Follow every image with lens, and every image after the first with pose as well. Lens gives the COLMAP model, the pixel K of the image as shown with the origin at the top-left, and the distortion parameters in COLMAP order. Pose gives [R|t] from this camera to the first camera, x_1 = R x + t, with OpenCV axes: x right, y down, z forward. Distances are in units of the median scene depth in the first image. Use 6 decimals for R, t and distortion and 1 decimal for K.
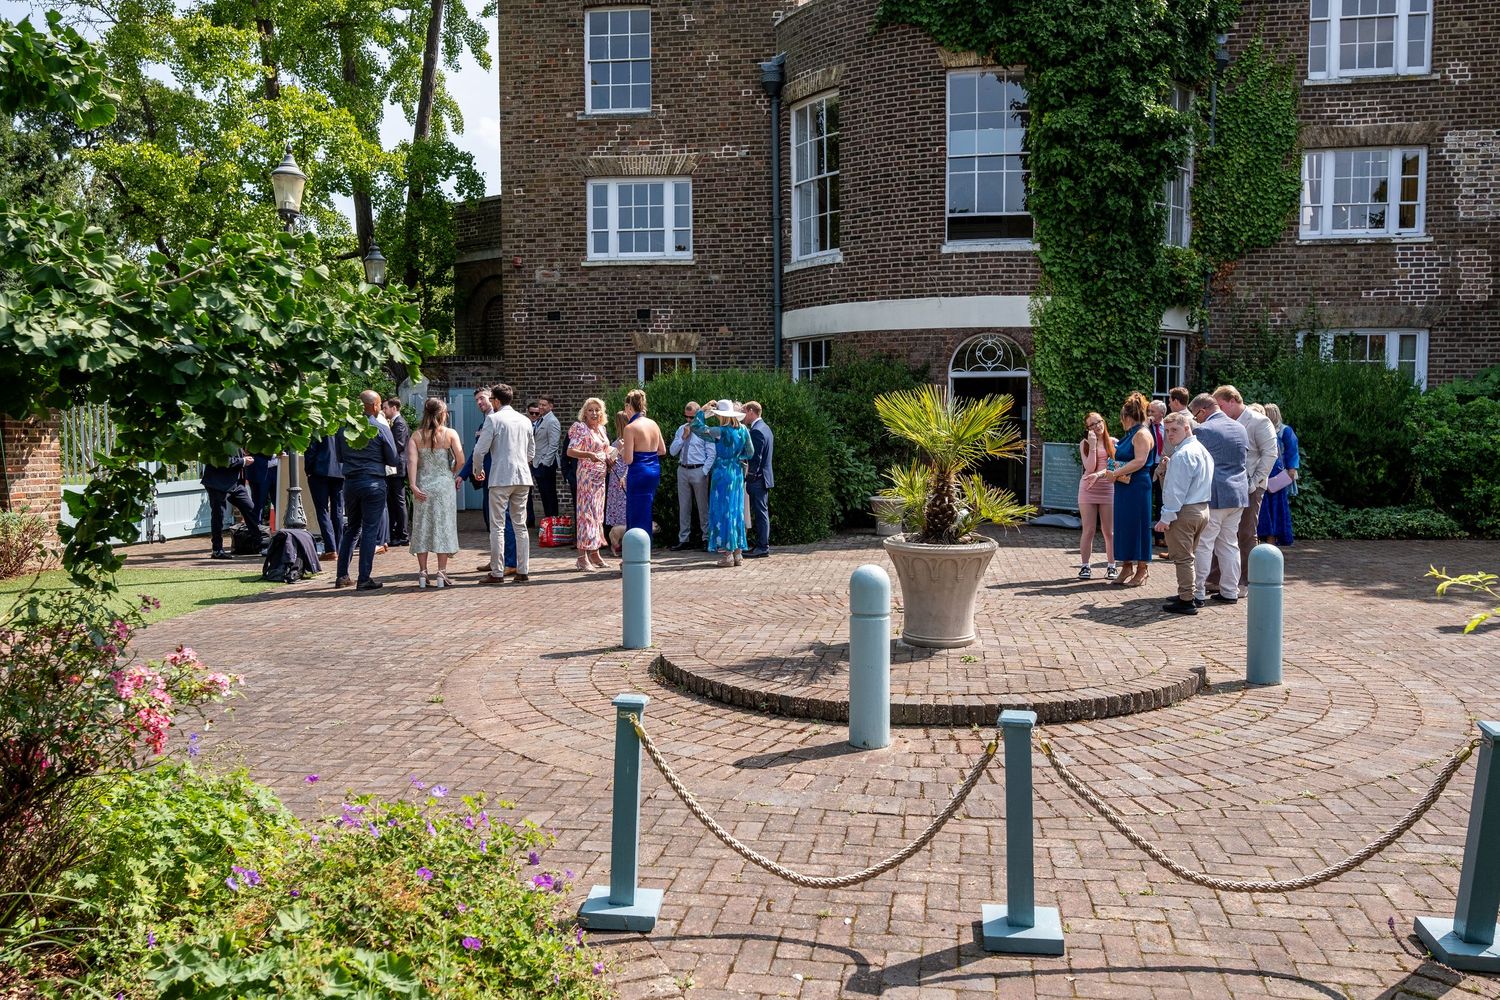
lens RADIAL K [[1207.4, 0, 750.0], [0, 1207.4, 500.0], [0, 0, 1]] dist [-0.011079, 0.003214]
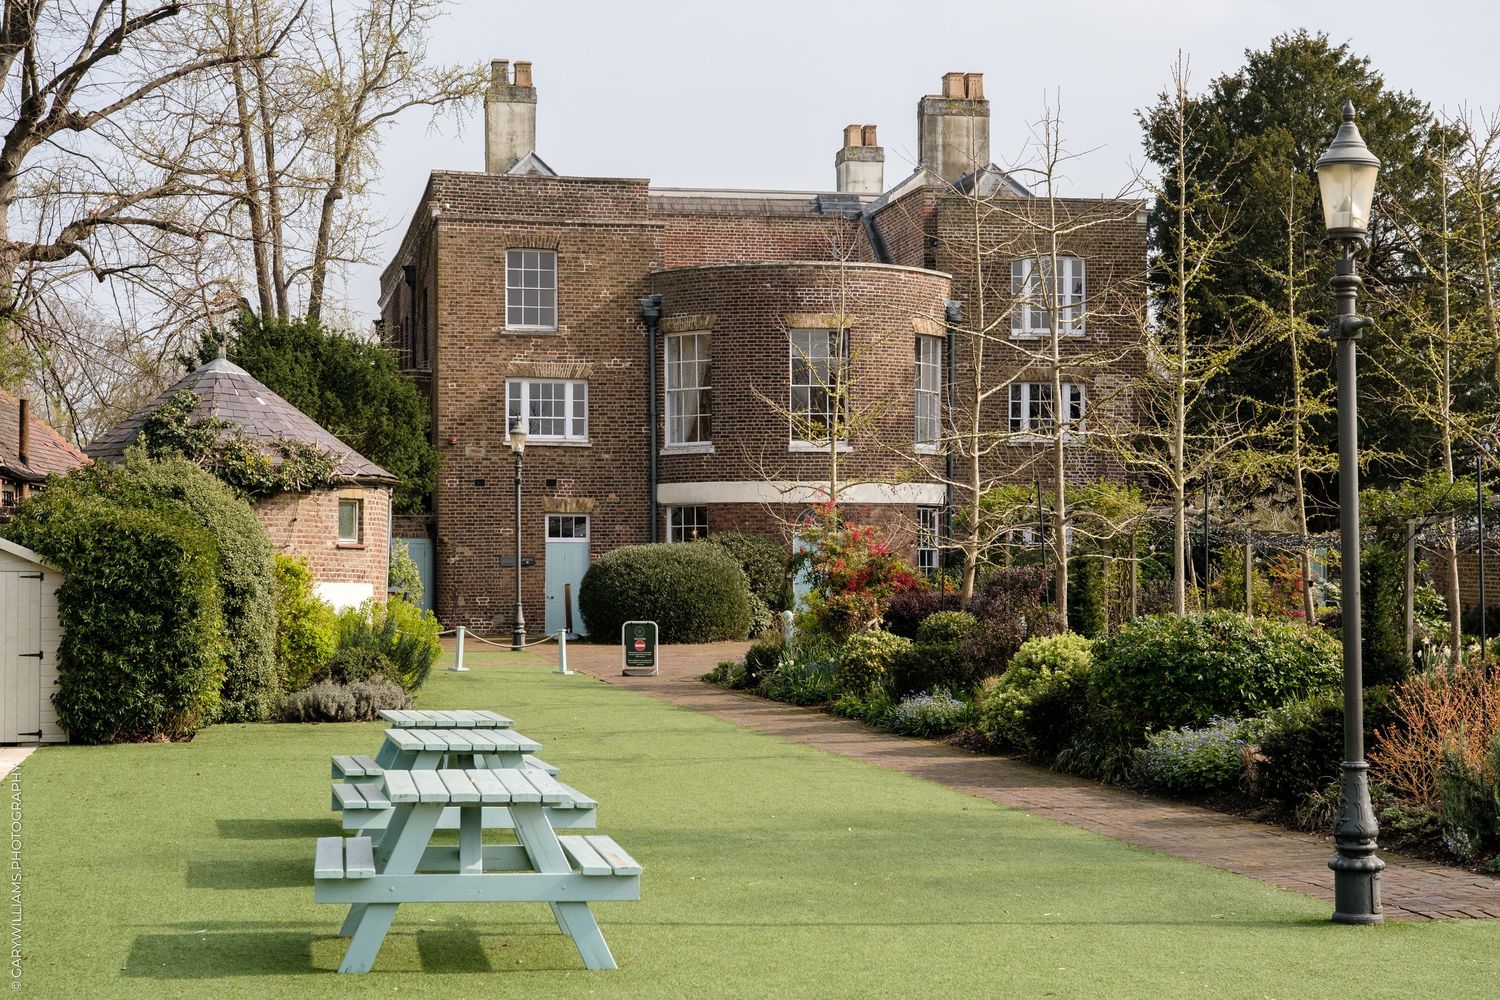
lens RADIAL K [[2518.5, 0, 750.0], [0, 2518.5, 500.0], [0, 0, 1]] dist [0.020676, 0.043296]
pose [[0.938908, 0.010867, 0.343997, -0.902595], [0.018946, 0.996354, -0.083186, 0.103658], [-0.343646, 0.084622, 0.935279, -1.772281]]
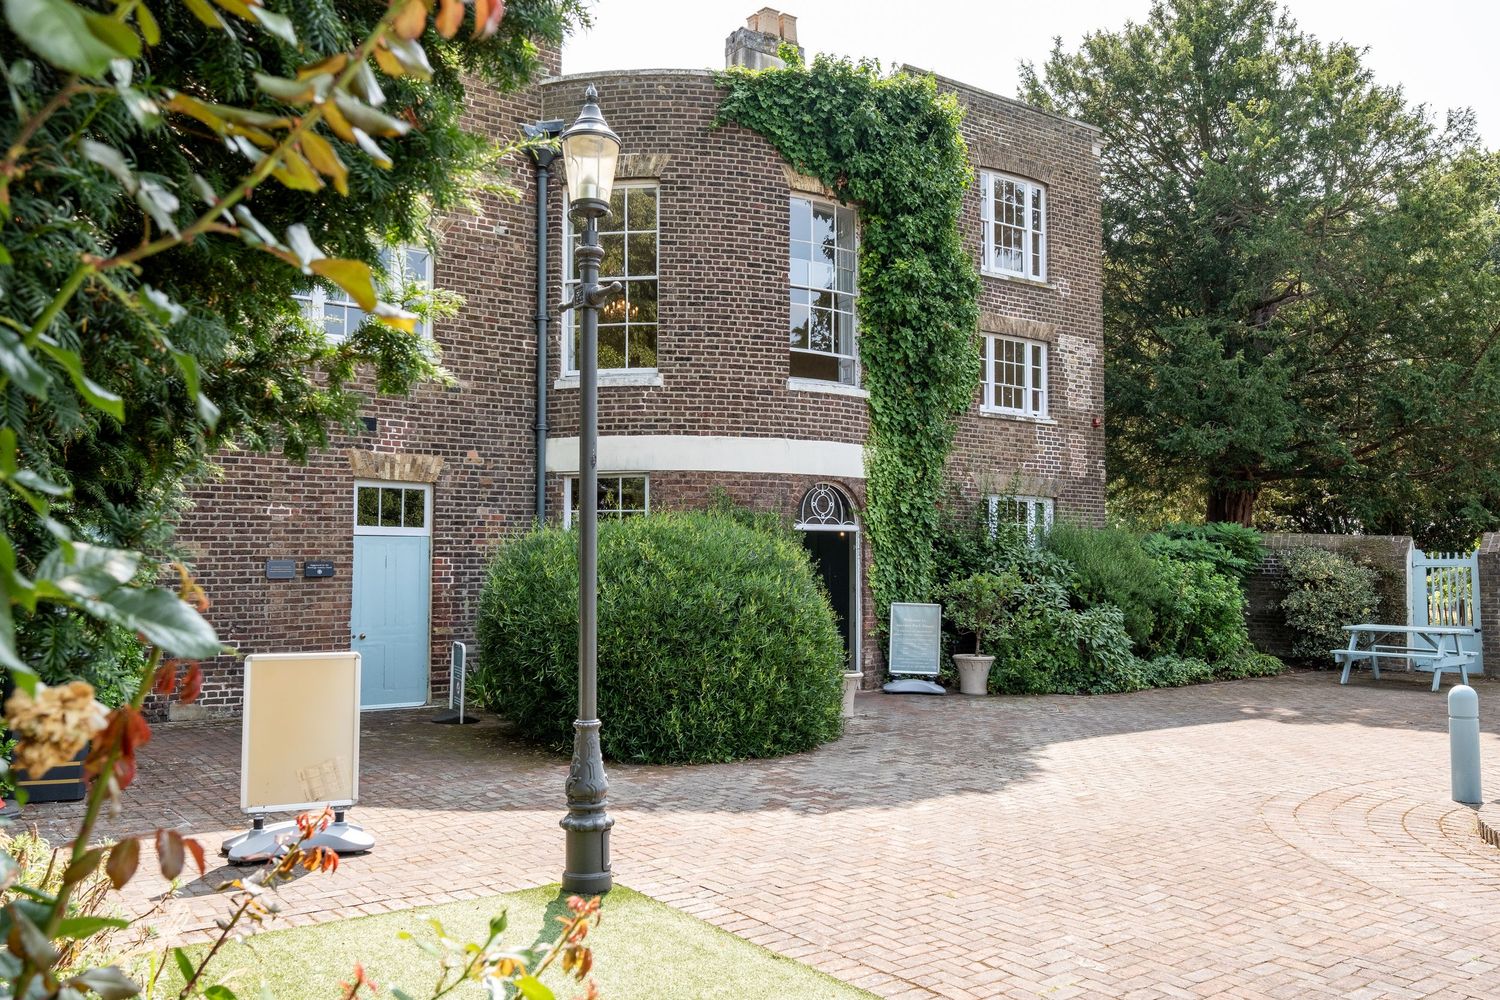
lens RADIAL K [[1207.4, 0, 750.0], [0, 1207.4, 500.0], [0, 0, 1]] dist [-0.011079, 0.003214]
pose [[0.706025, 0.044460, 0.706790, -0.466192], [0.037634, 0.994262, -0.100136, -0.035034], [-0.707186, 0.097298, 0.700300, 0.392428]]
